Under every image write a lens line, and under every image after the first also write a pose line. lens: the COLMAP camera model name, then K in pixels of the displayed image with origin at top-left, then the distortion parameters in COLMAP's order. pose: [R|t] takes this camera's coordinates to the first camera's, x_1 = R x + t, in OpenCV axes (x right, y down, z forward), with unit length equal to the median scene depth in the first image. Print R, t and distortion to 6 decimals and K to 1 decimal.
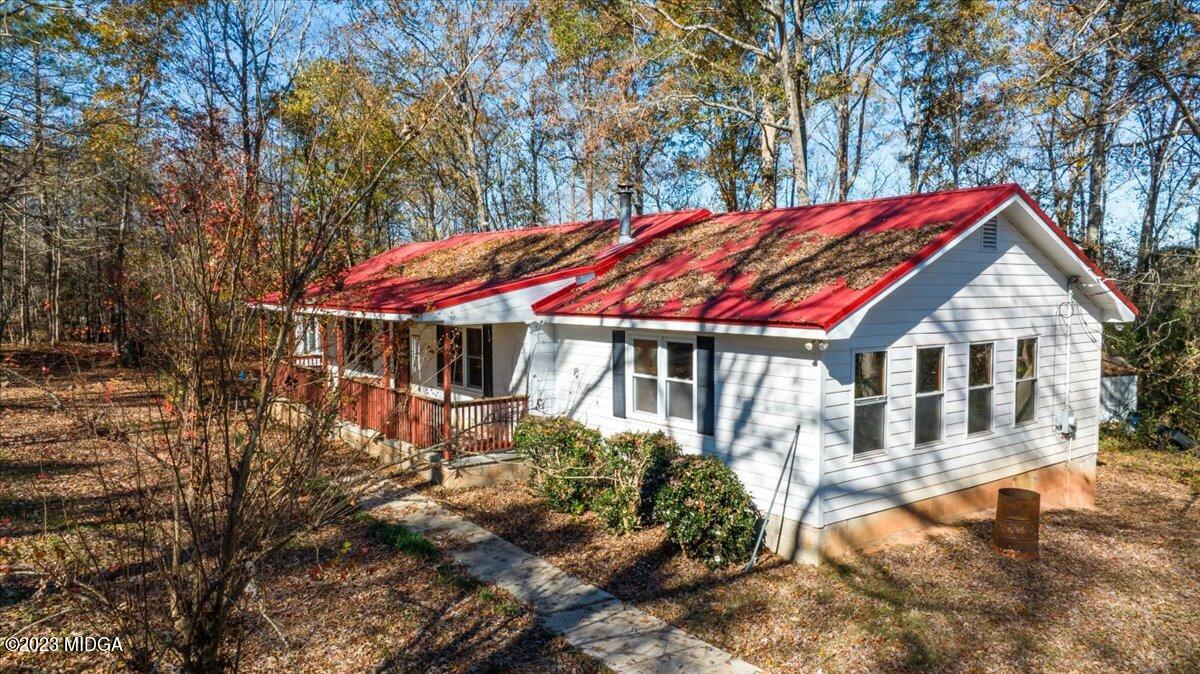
lens RADIAL K [[794.0, 0, 599.9], [0, 794.0, 332.5], [0, 0, 1]] dist [-0.021545, -0.003075]
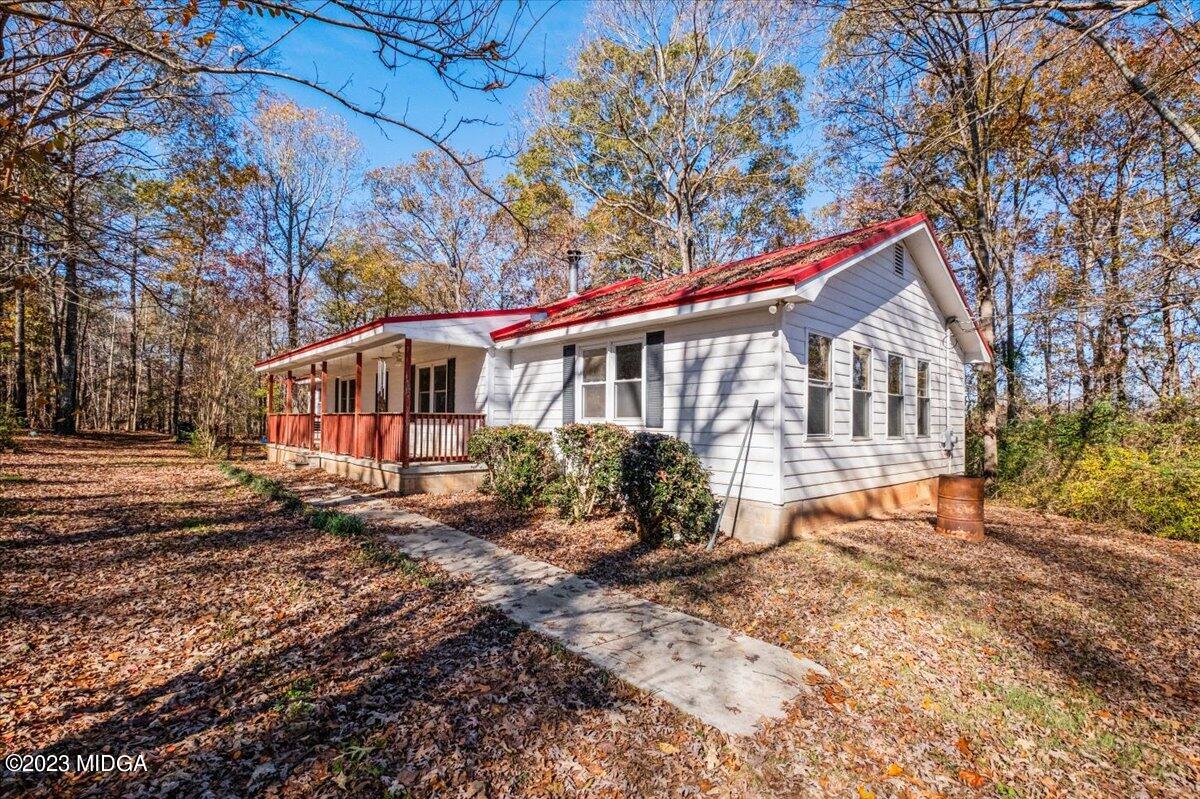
lens RADIAL K [[528.8, 0, 601.7], [0, 528.8, 410.0], [0, 0, 1]] dist [-0.005692, 0.000009]
pose [[0.994485, 0.018384, 0.103258, -0.005777], [-0.012314, 0.998175, -0.059117, 0.139506], [-0.104156, 0.057519, 0.992896, 0.306308]]
